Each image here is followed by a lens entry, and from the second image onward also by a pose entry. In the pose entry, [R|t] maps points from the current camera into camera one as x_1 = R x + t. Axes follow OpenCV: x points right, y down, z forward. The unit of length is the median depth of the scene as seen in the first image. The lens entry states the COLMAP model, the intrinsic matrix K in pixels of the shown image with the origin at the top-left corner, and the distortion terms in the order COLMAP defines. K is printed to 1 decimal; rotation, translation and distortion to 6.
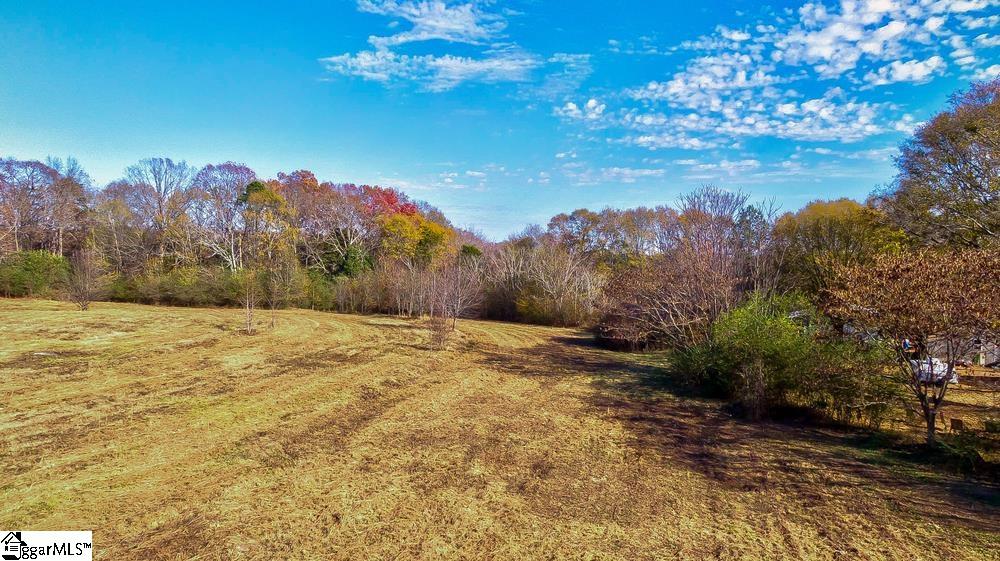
lens RADIAL K [[728.3, 0, 497.4], [0, 728.3, 282.7], [0, 0, 1]] dist [0.021770, -0.042228]
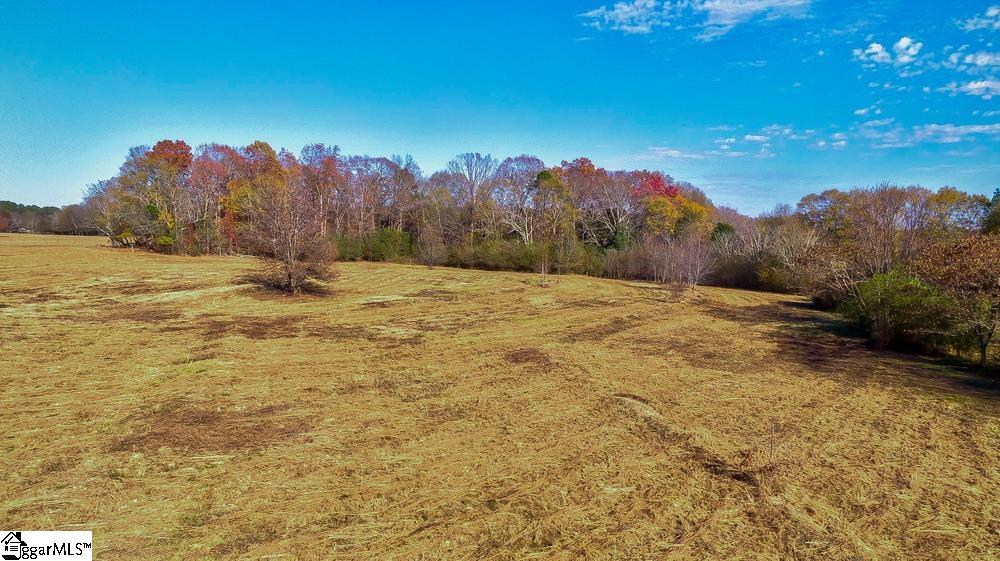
lens RADIAL K [[728.3, 0, 497.4], [0, 728.3, 282.7], [0, 0, 1]] dist [0.021770, -0.042228]
pose [[0.930984, 0.029888, -0.363833, 0.050957], [-0.016847, 0.999099, 0.038966, 0.003202], [0.364670, -0.030147, 0.930649, -0.190756]]
